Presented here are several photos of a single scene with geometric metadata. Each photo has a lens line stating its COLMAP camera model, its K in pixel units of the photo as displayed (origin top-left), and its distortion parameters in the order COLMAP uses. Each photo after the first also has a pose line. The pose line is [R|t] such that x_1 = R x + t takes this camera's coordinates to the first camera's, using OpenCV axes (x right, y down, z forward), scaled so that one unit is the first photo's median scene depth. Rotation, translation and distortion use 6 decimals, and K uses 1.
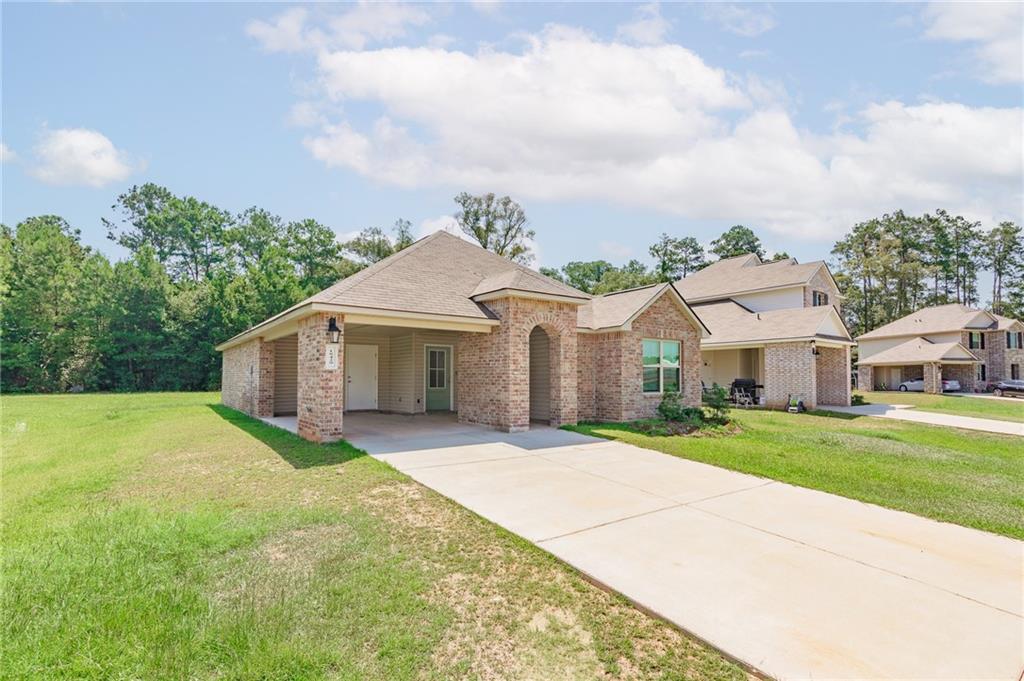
lens RADIAL K [[518.5, 0, 531.3], [0, 518.5, 368.4], [0, 0, 1]] dist [0.002693, -0.001958]
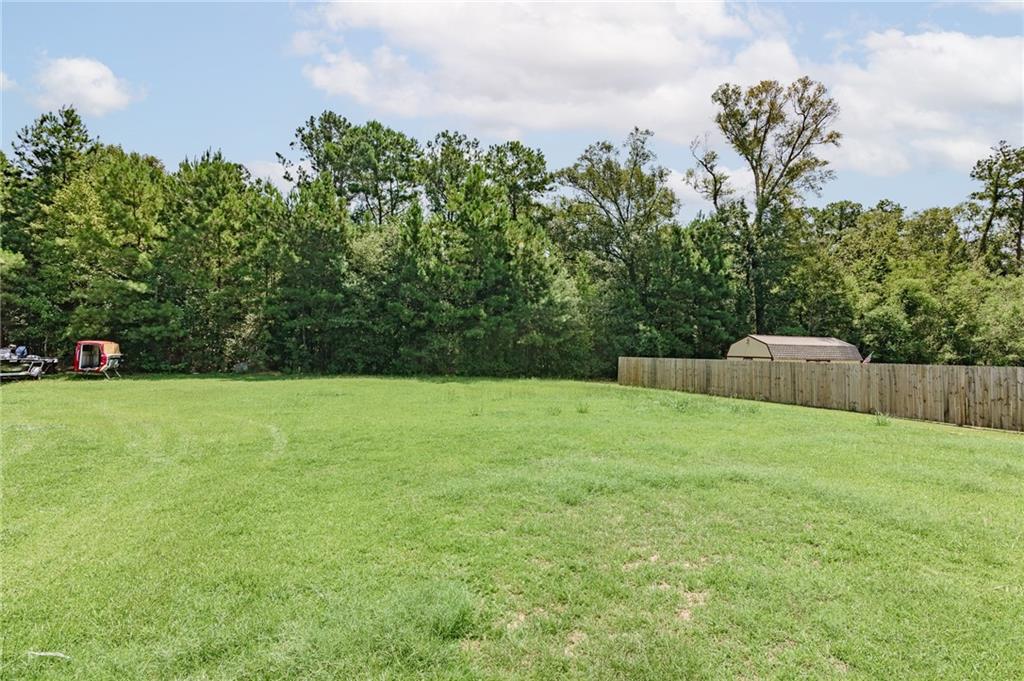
lens RADIAL K [[518.5, 0, 516.6], [0, 518.5, 346.2], [0, 0, 1]] dist [0.002693, -0.001958]
pose [[0.958343, 0.015074, -0.285223, -0.276715], [-0.012288, 0.999858, 0.011552, -0.003575], [0.285357, -0.007566, 0.958391, 0.384958]]
